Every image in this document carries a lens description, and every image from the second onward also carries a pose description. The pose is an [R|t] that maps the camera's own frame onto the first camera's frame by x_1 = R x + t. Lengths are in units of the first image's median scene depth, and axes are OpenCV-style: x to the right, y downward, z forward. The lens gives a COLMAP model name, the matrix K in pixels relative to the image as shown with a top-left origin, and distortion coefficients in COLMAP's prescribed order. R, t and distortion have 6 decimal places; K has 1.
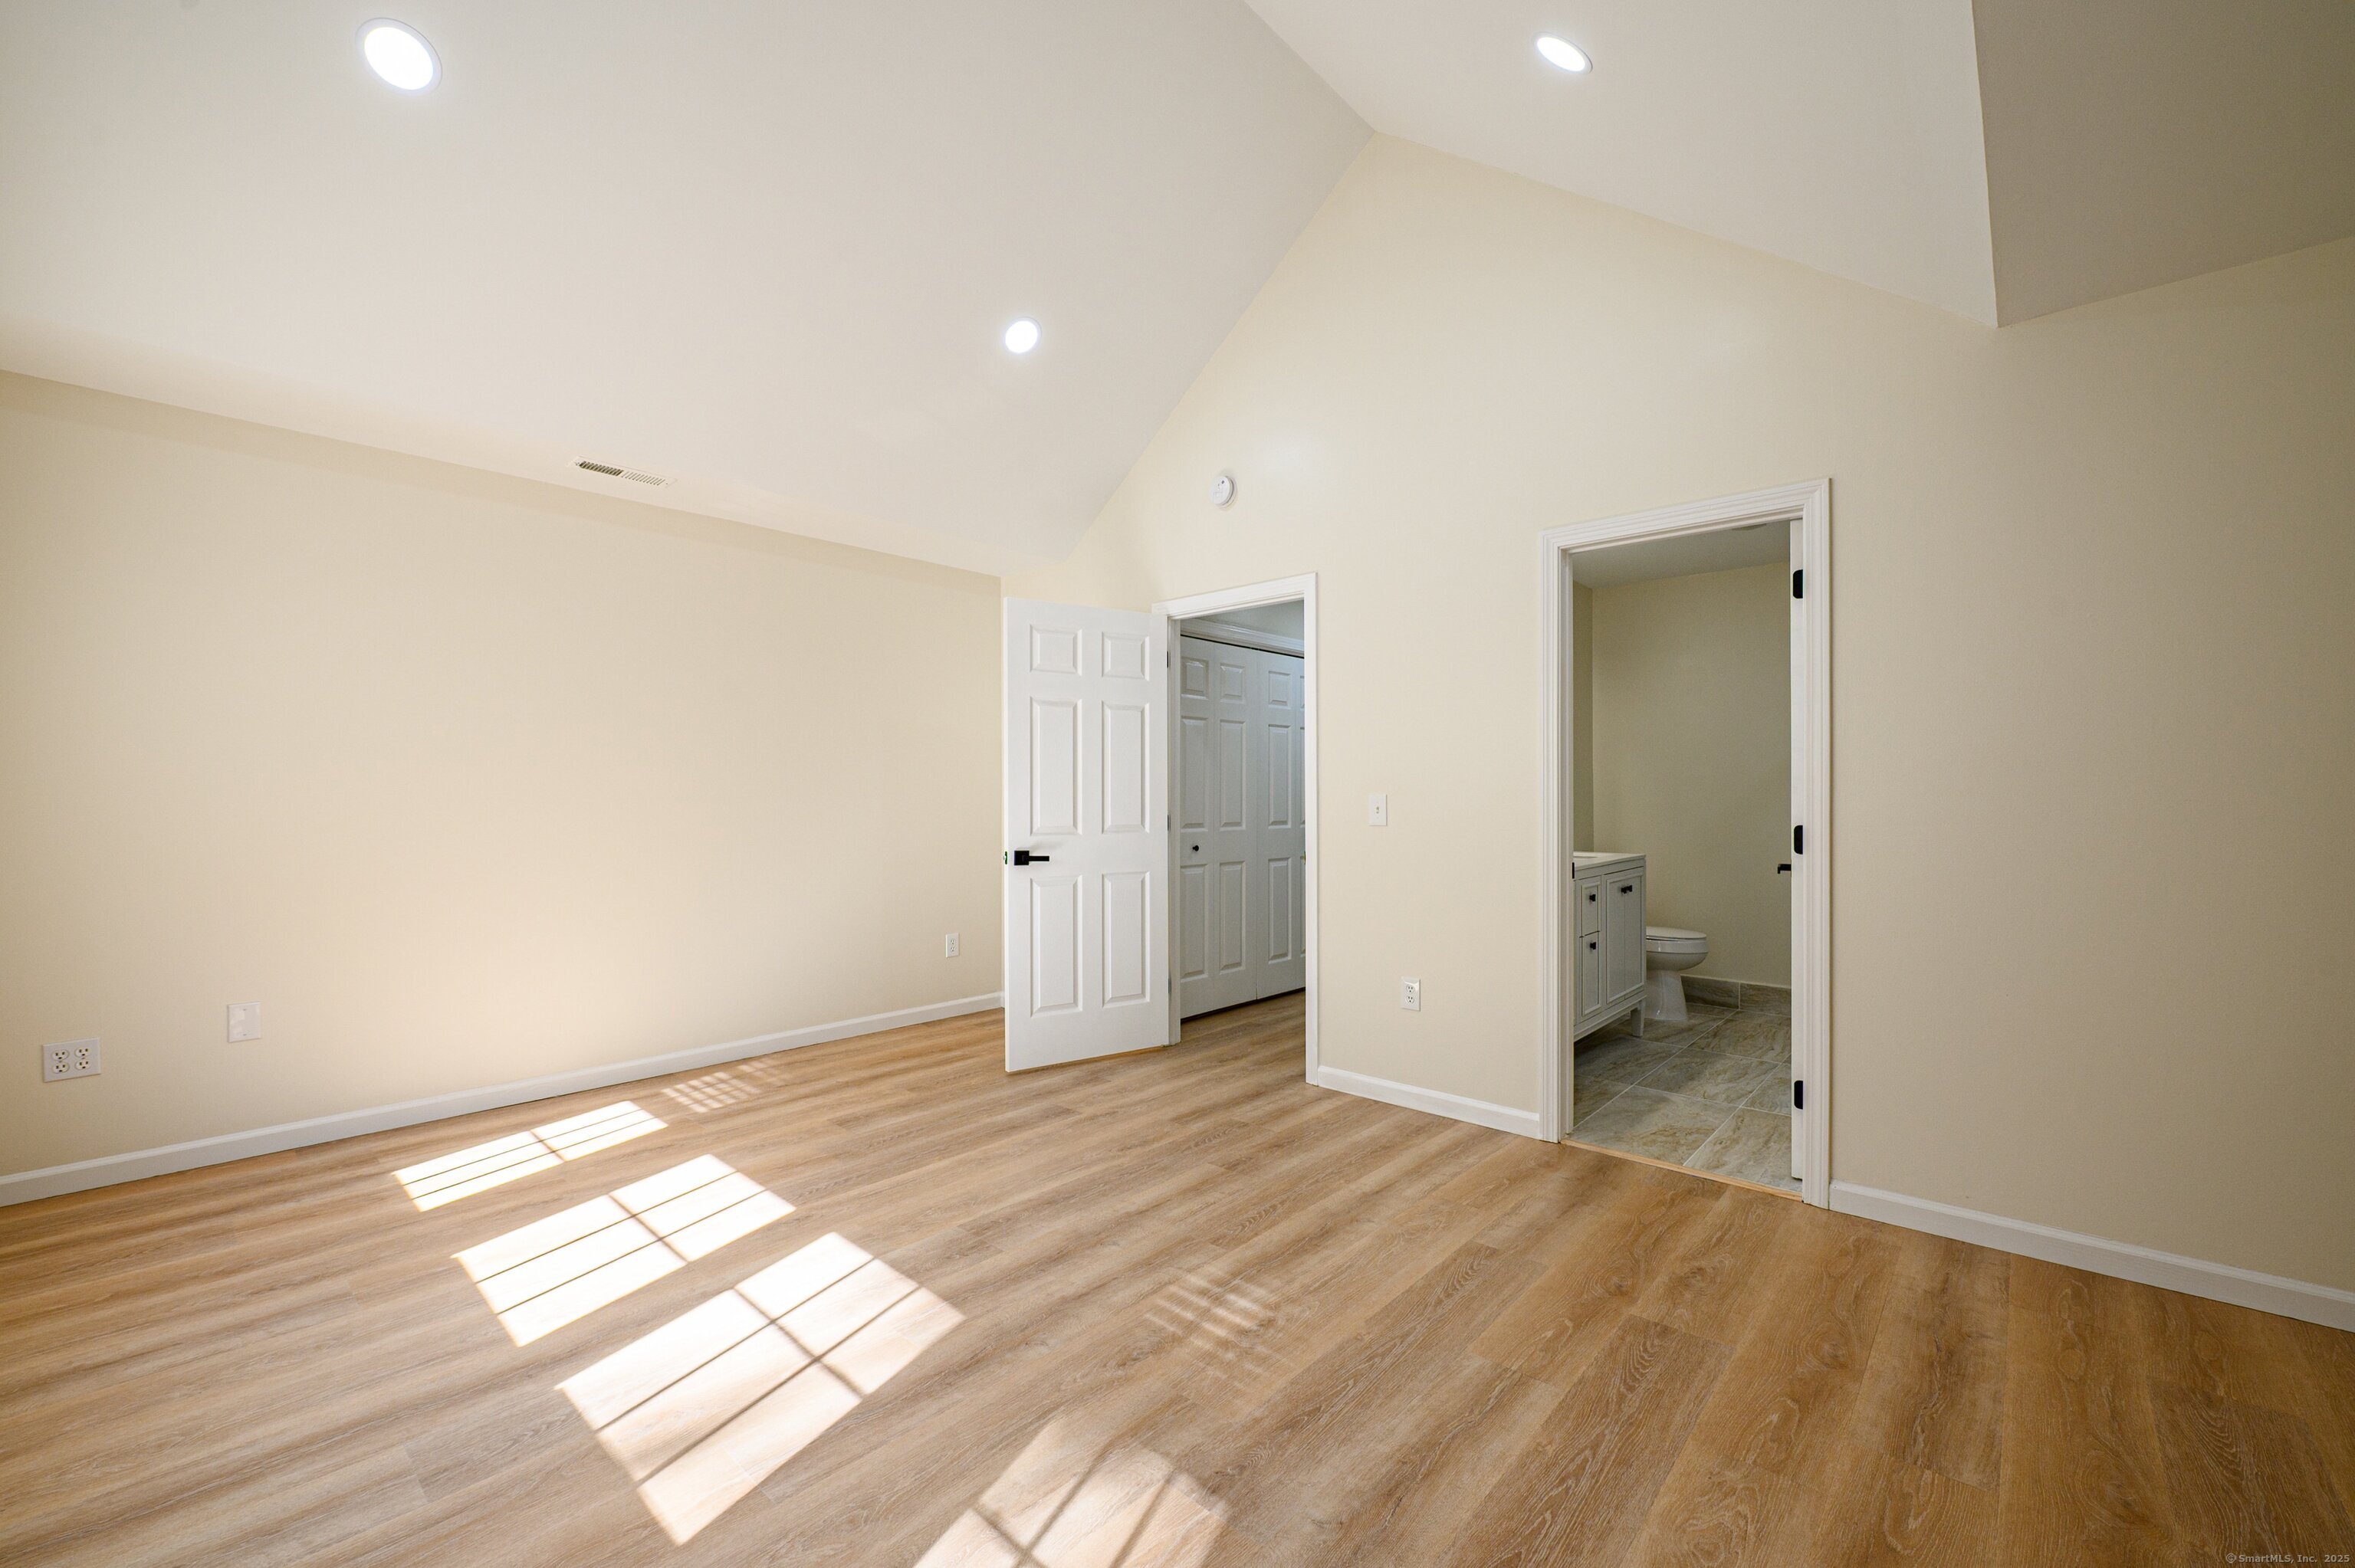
lens RADIAL K [[929.5, 0, 1177.5], [0, 929.5, 784.0], [0, 0, 1]] dist [0.001144, 0.000028]
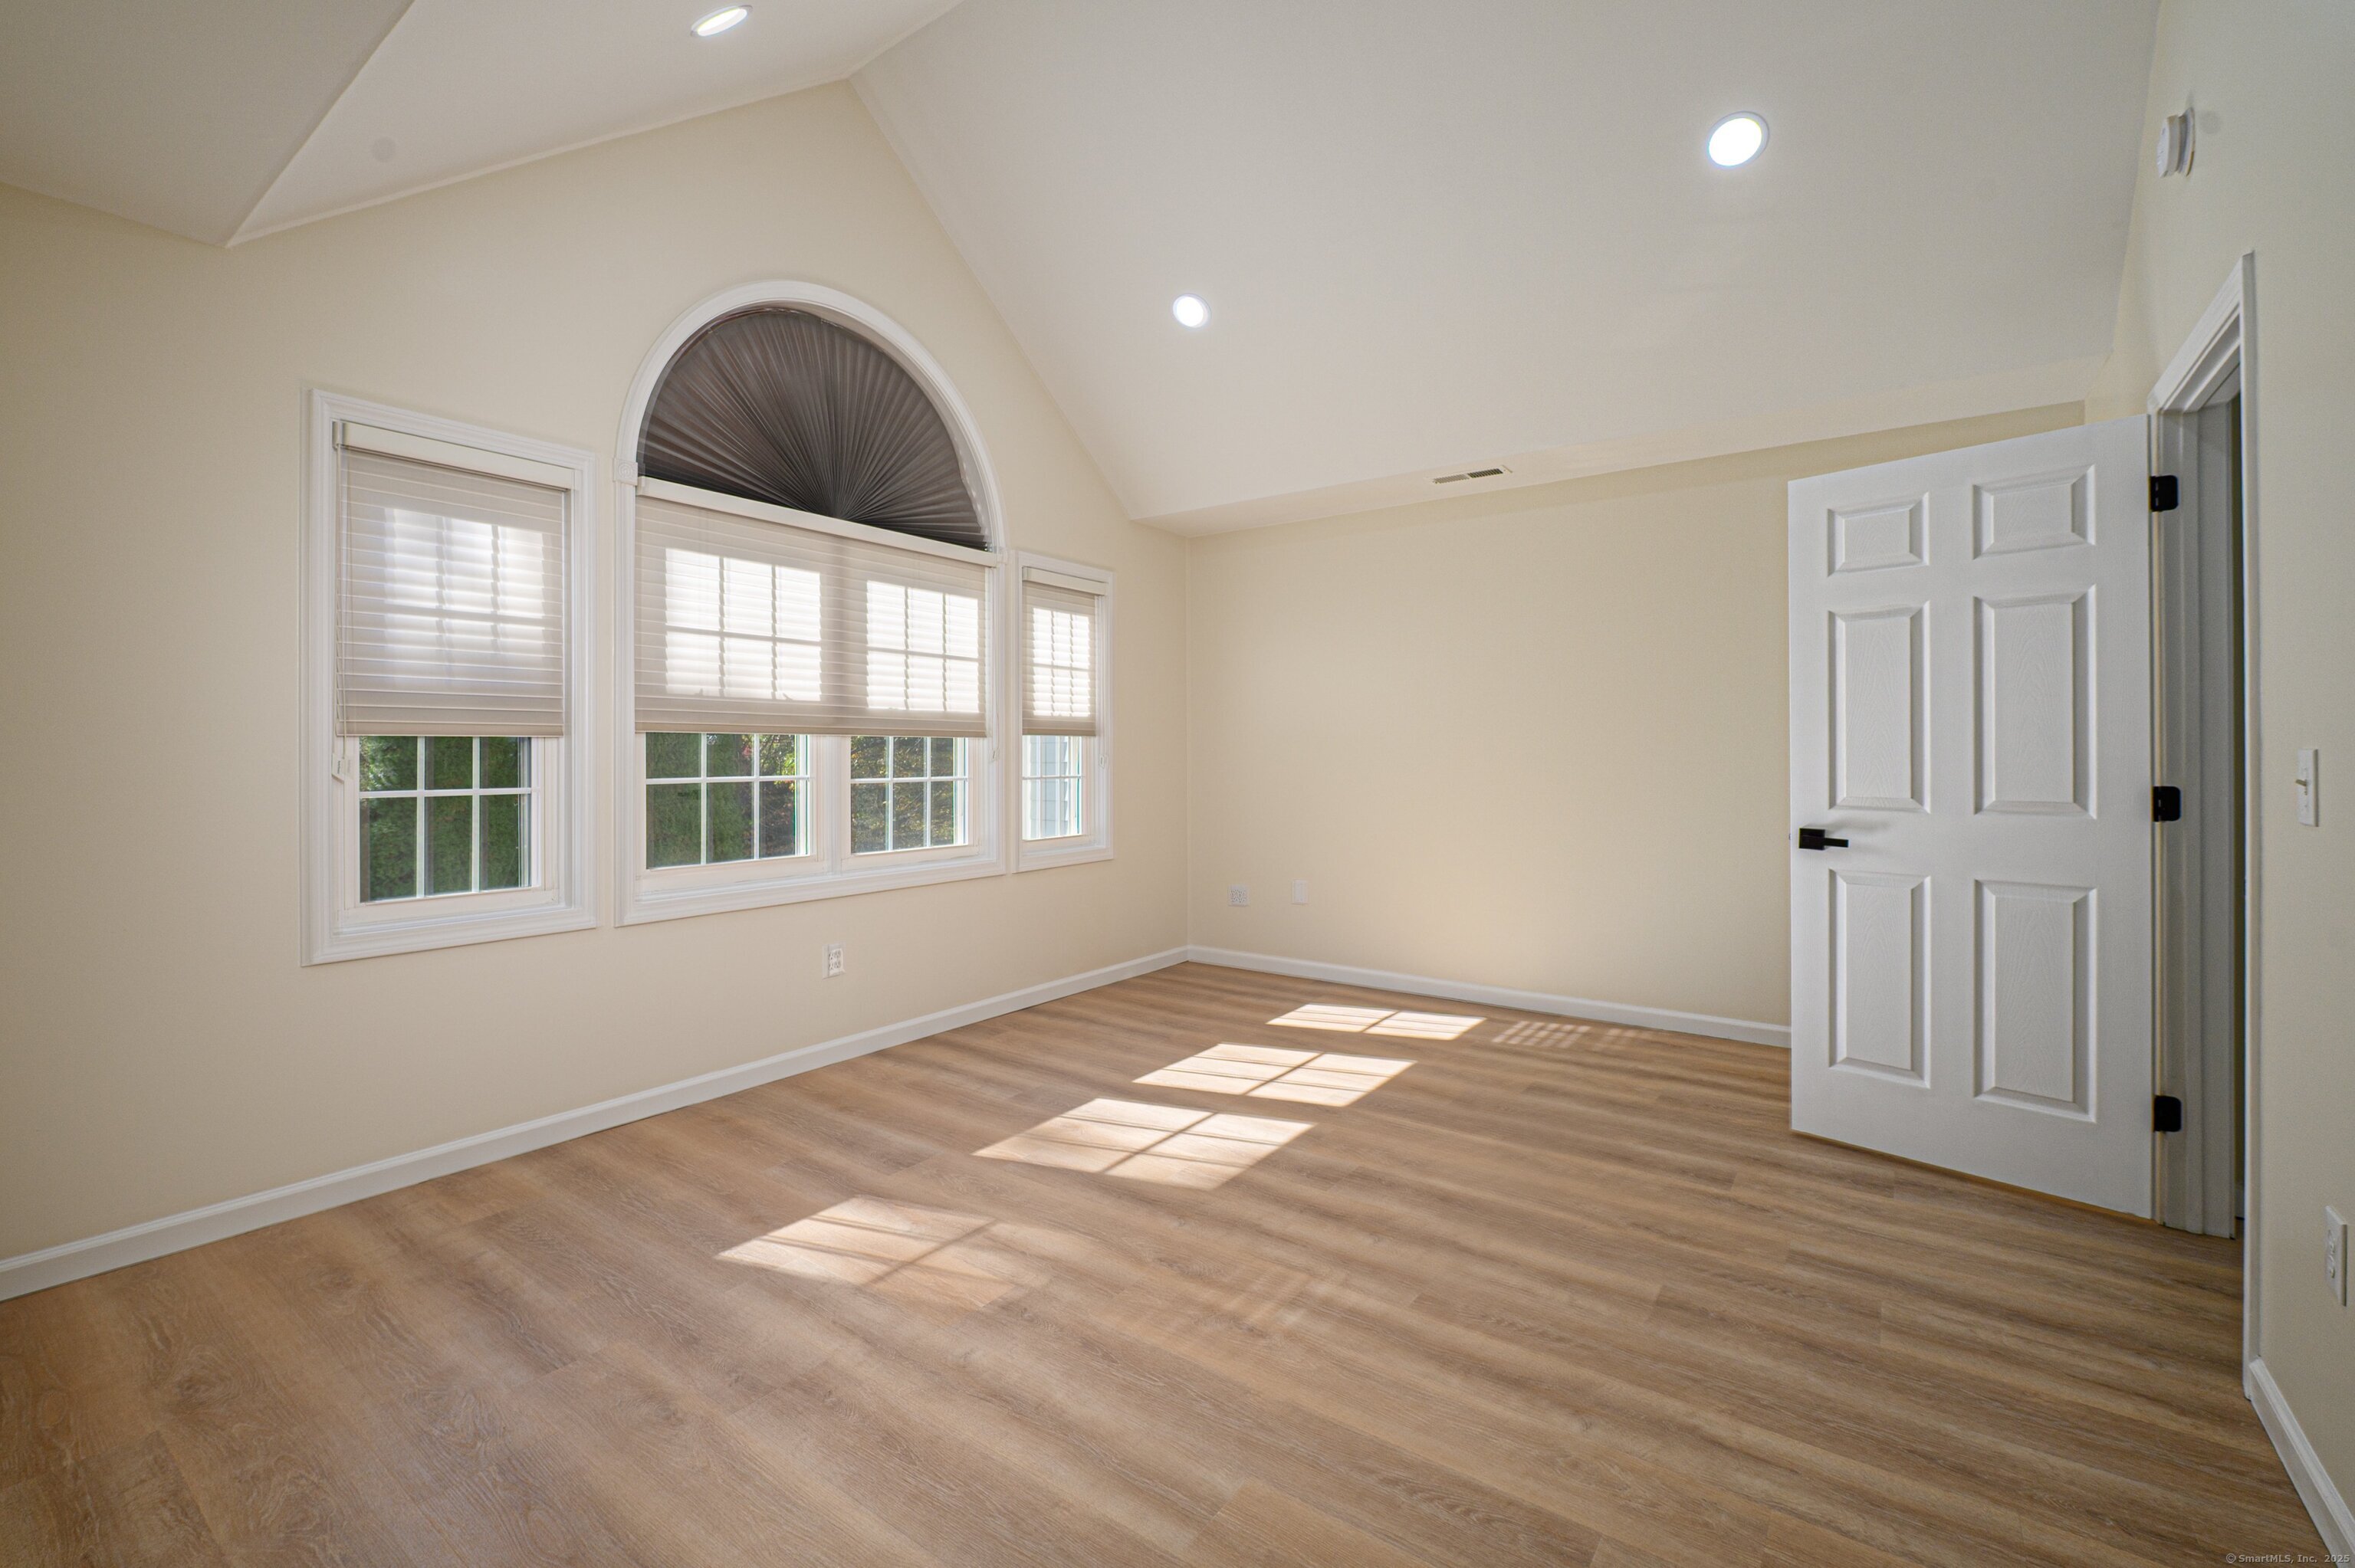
lens RADIAL K [[1017.9, 0, 1142.2], [0, 1017.9, 755.9], [0, 0, 1]] dist [-0.003420, -0.000334]
pose [[0.109492, 0.002756, -0.993984, 0.760519], [0.016313, 0.999856, 0.004569, 0.004690], [0.993854, -0.016716, 0.109431, 0.556906]]
